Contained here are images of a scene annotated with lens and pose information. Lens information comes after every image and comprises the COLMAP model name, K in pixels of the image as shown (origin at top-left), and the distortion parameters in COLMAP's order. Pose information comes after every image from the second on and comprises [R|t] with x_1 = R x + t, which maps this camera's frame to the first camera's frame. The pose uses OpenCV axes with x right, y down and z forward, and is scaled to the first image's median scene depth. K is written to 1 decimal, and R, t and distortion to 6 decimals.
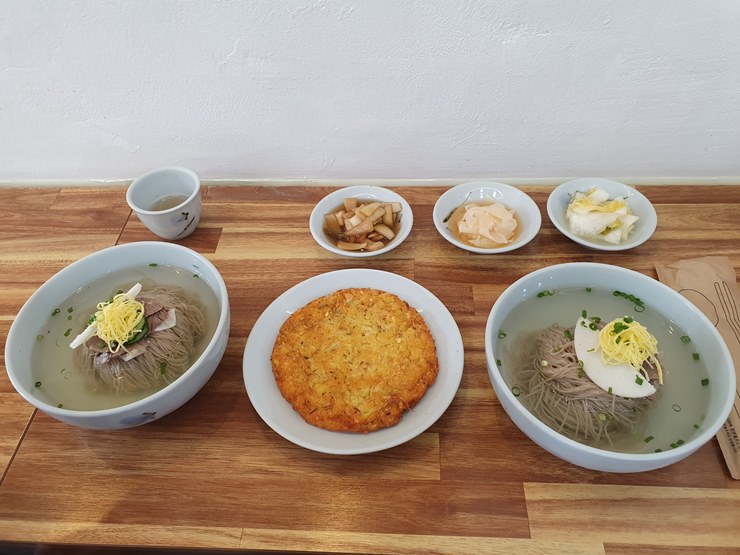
lens RADIAL K [[579.3, 0, 363.2], [0, 579.3, 269.2], [0, 0, 1]] dist [-0.012145, 0.011823]
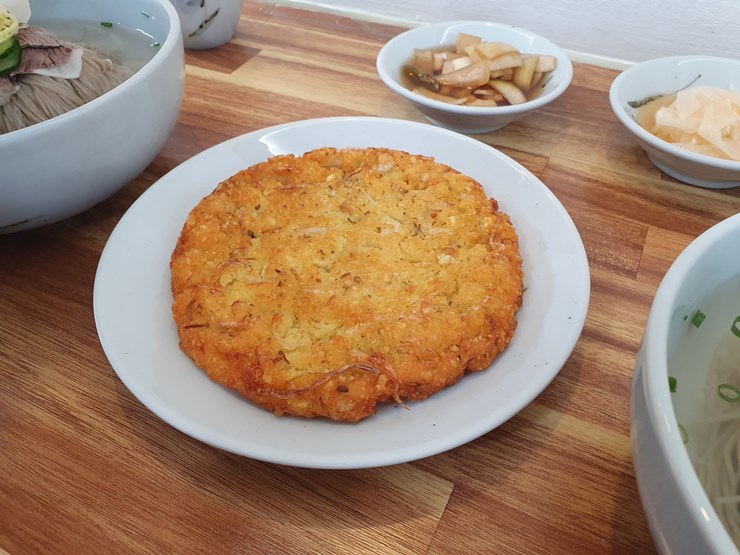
lens RADIAL K [[579.3, 0, 365.1], [0, 579.3, 285.0], [0, 0, 1]] dist [-0.012145, 0.011823]
pose [[0.918414, 0.307447, -0.248981, 0.124139], [-0.306765, 0.950834, 0.042547, 0.144671], [0.249820, 0.037303, 0.967573, 0.557275]]
